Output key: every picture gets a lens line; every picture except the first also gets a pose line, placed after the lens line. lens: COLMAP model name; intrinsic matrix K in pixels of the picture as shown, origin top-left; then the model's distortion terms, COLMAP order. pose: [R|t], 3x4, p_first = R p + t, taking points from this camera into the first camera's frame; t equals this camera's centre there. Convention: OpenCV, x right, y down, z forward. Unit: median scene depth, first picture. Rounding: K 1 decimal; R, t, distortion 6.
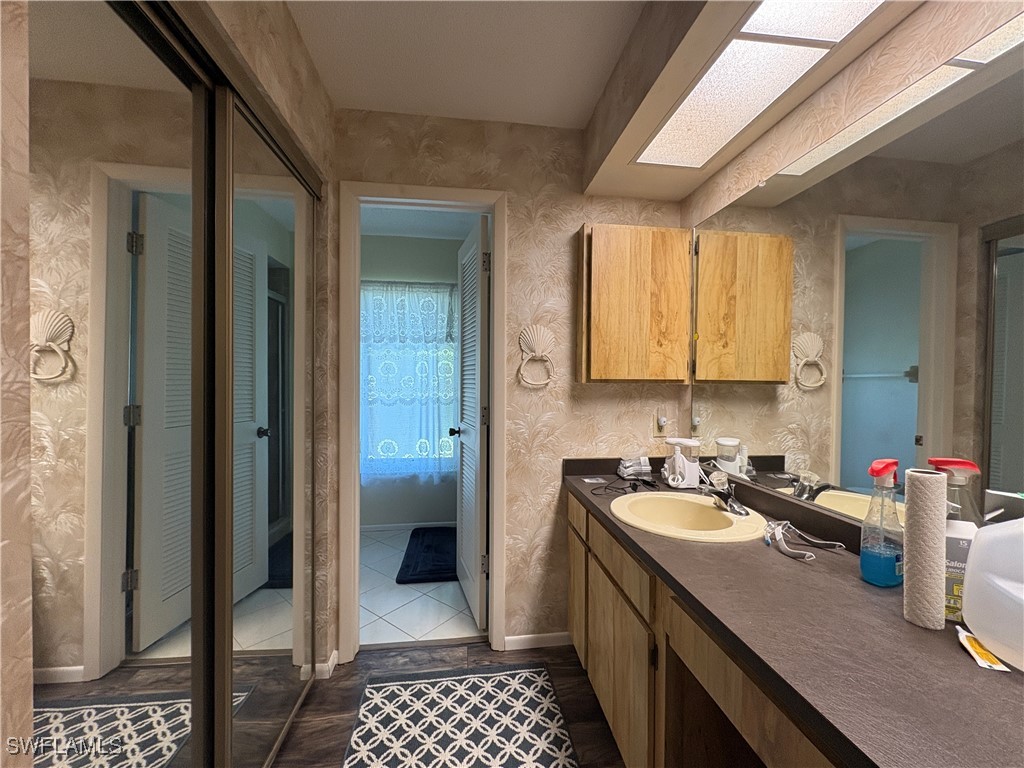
lens RADIAL K [[410.4, 0, 512.0], [0, 410.4, 384.0], [0, 0, 1]] dist [-0.000894, 0.000290]
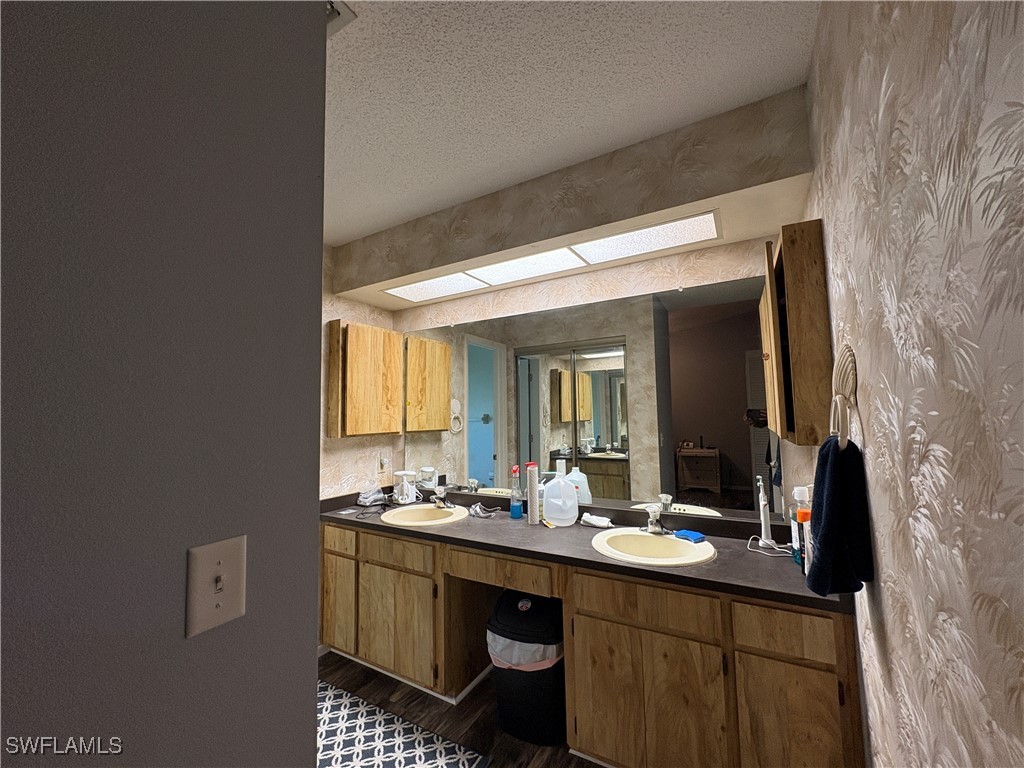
lens RADIAL K [[410.4, 0, 512.0], [0, 410.4, 384.0], [0, 0, 1]] dist [-0.000894, 0.000290]
pose [[0.611592, 0.041513, 0.790083, -0.529438], [0.029994, 0.996688, -0.075586, -0.059029], [-0.790604, 0.069926, 0.608322, -0.251285]]
